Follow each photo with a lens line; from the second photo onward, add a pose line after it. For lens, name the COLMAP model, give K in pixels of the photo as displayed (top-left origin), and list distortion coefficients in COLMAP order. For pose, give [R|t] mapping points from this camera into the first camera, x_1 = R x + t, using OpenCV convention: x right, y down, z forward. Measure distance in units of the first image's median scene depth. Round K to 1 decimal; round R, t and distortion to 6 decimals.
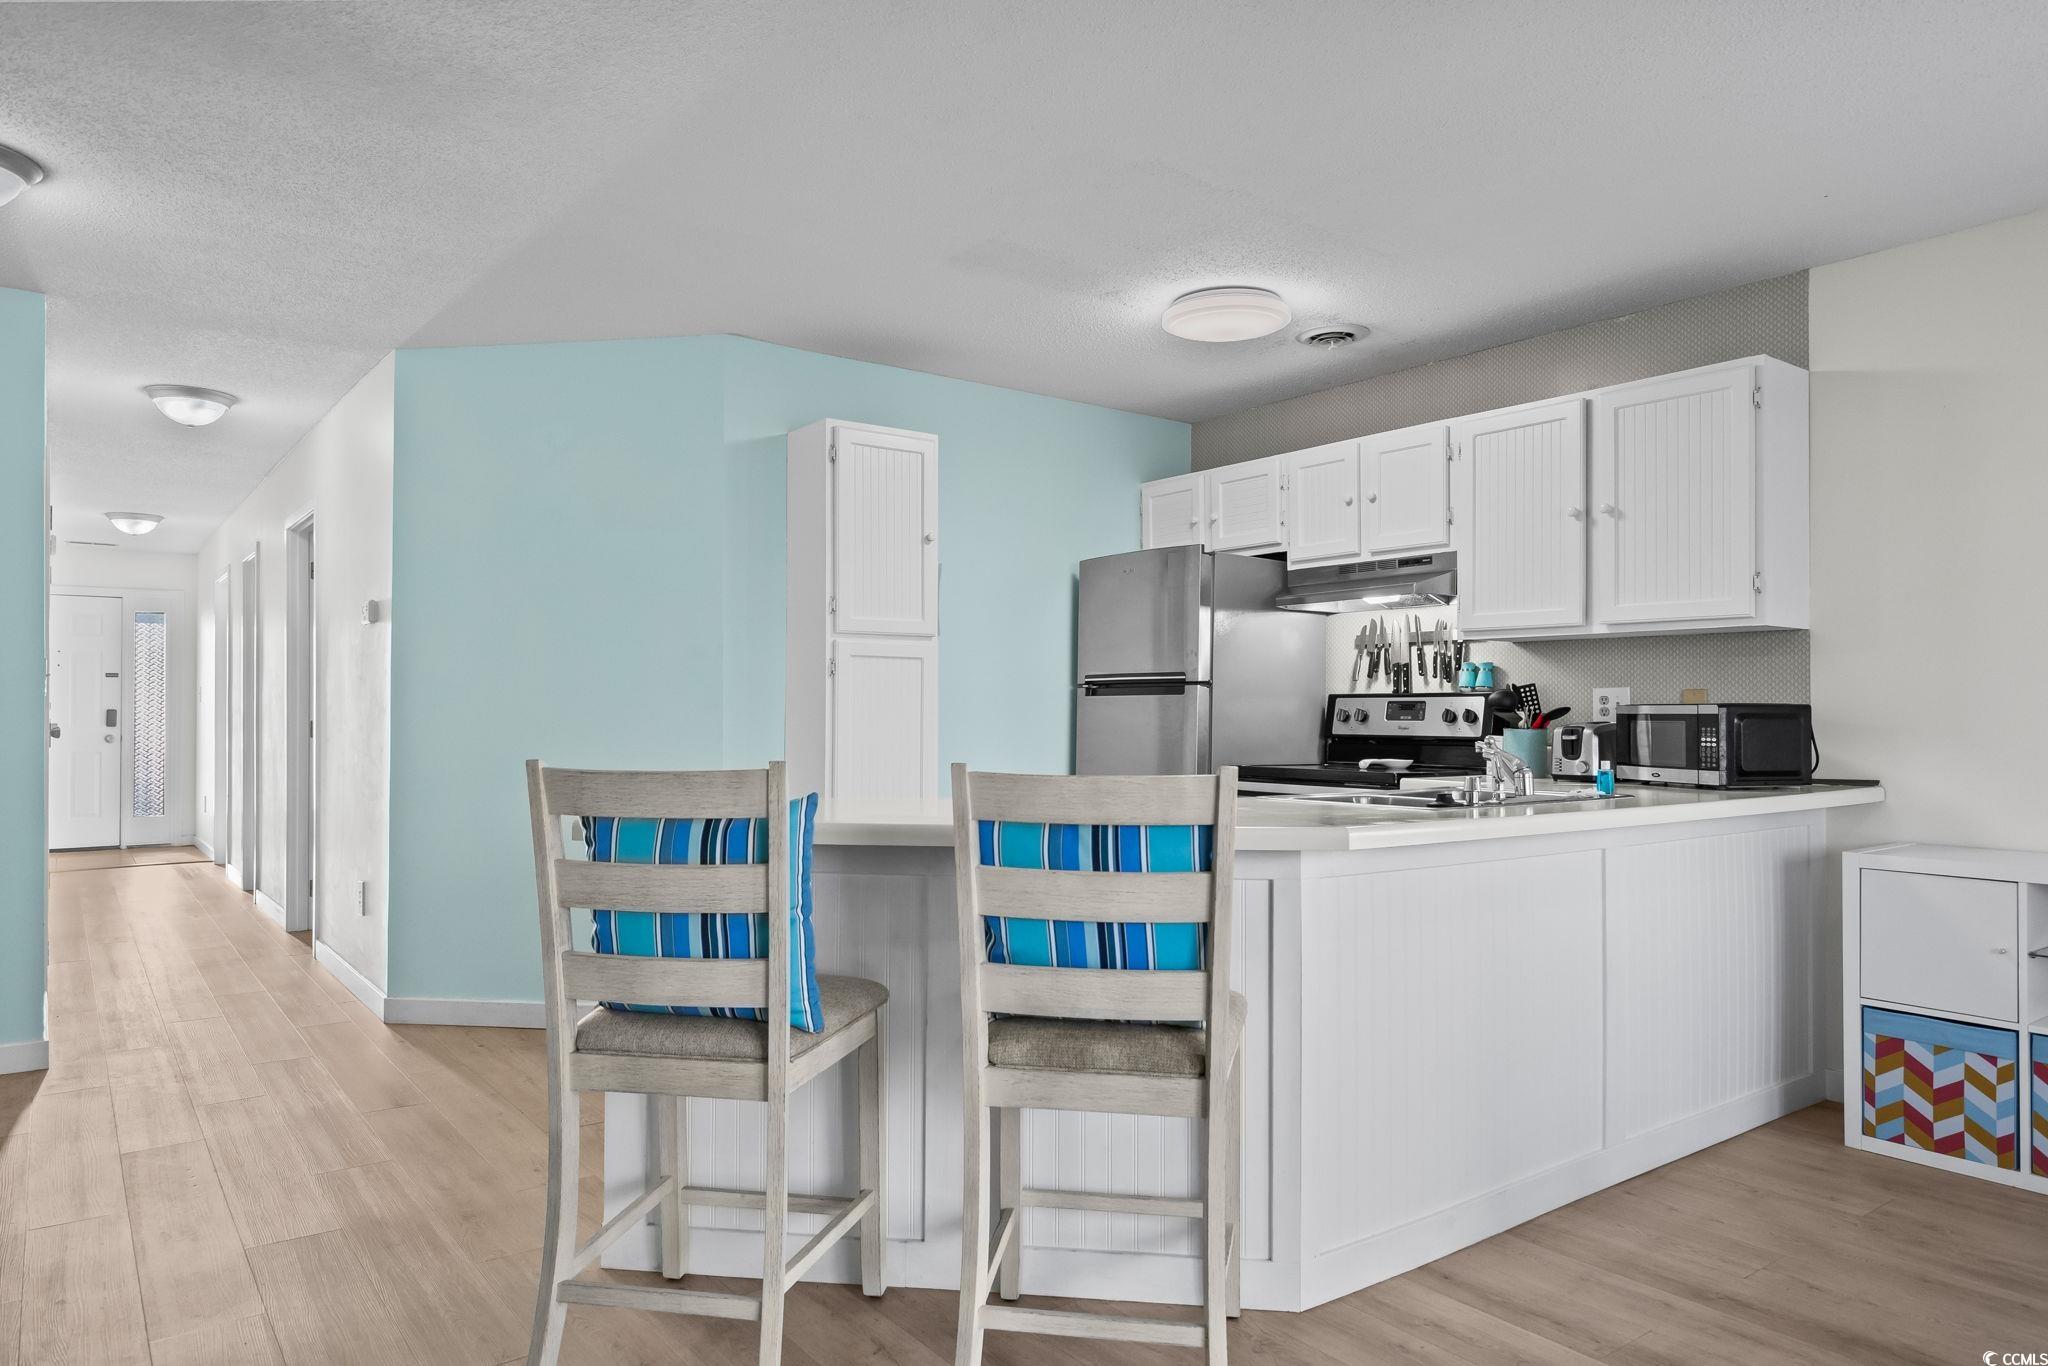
lens RADIAL K [[1326.8, 0, 1024.0], [0, 1326.8, 683.0], [0, 0, 1]] dist [-0.003182, -0.001935]
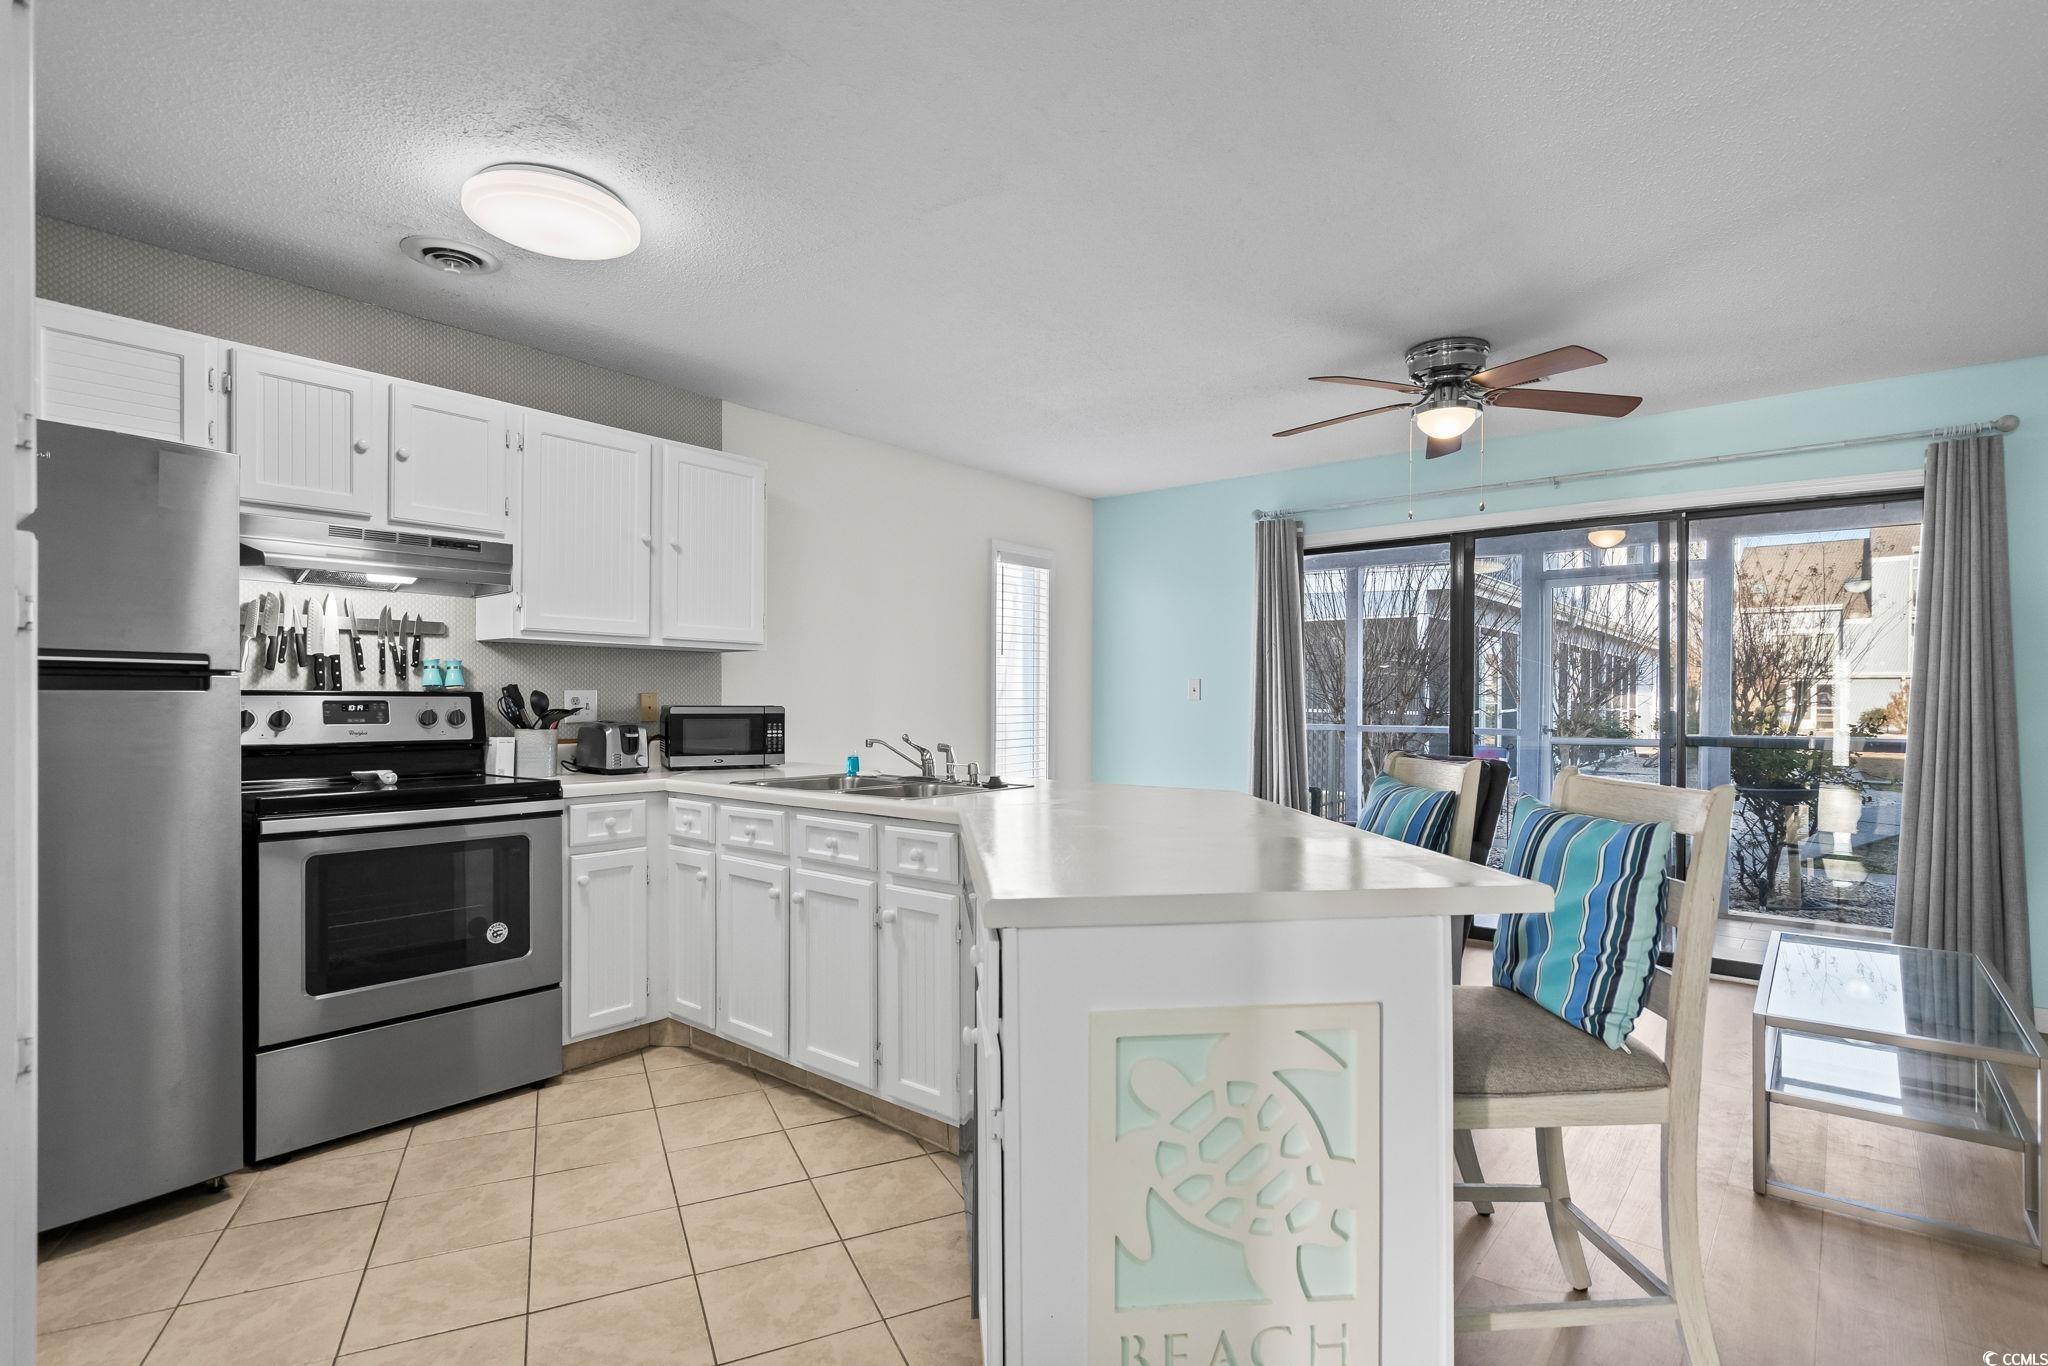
lens RADIAL K [[979.8, 0, 1017.8], [0, 979.8, 701.4], [0, 0, 1]] dist [0.000204, 0.001126]
pose [[-0.229168, -0.005932, 0.973369, -0.415995], [-0.027774, 0.999614, -0.000448, 0.002980], [-0.972990, -0.027137, -0.229245, 0.755234]]
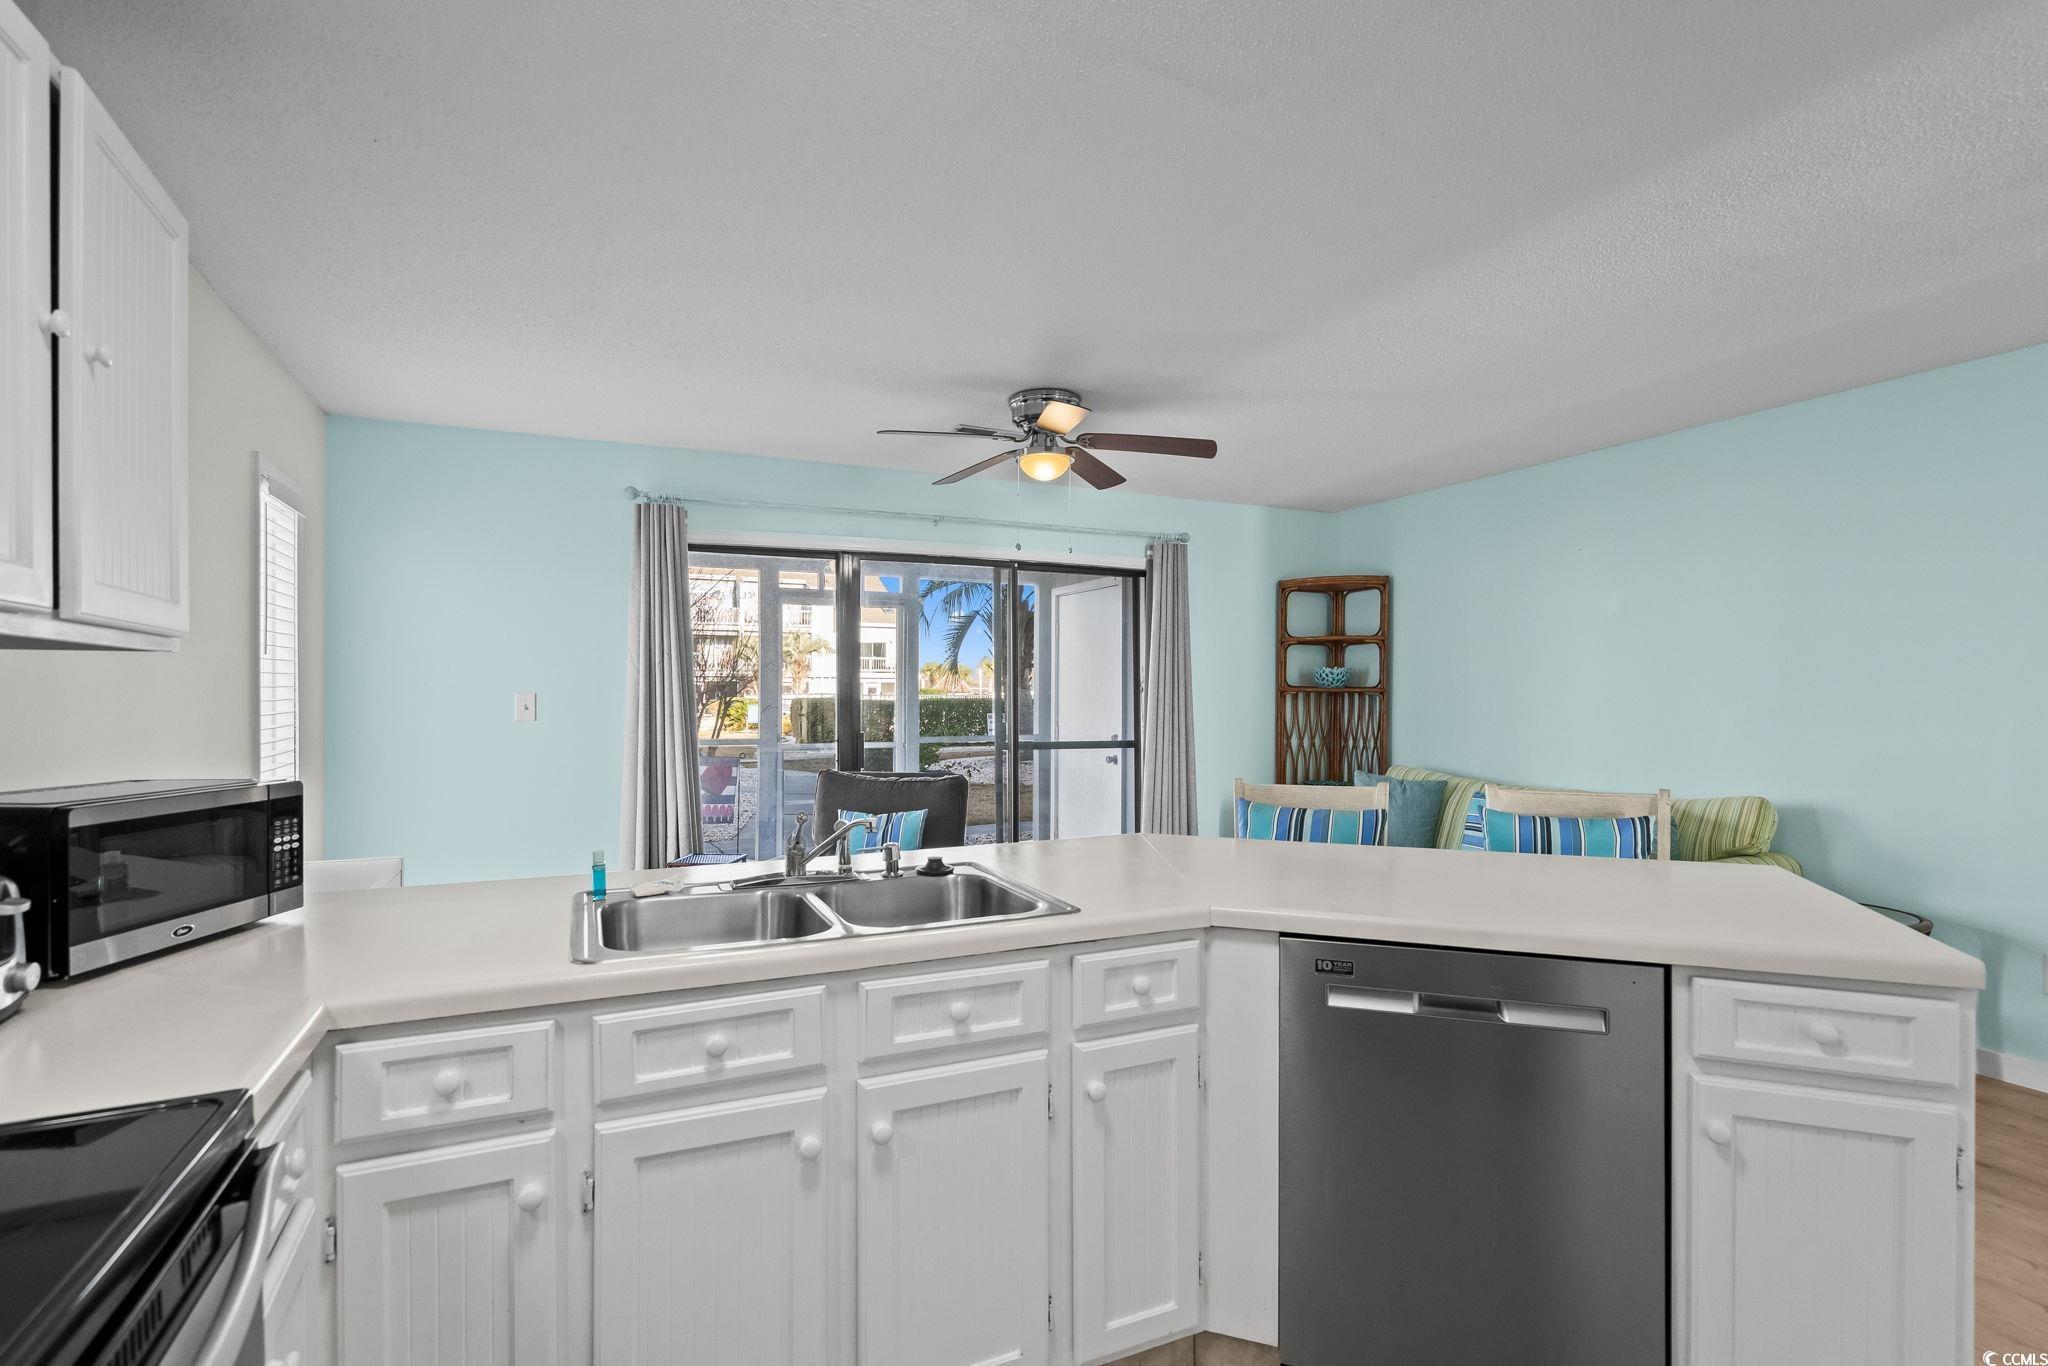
lens RADIAL K [[979.8, 0, 1017.8], [0, 979.8, 701.4], [0, 0, 1]] dist [0.000204, 0.001126]
pose [[-0.975312, -0.004262, 0.220789, 0.063357], [-0.007729, 0.999860, -0.014840, -0.013301], [-0.220695, -0.016180, -0.975209, 1.048151]]
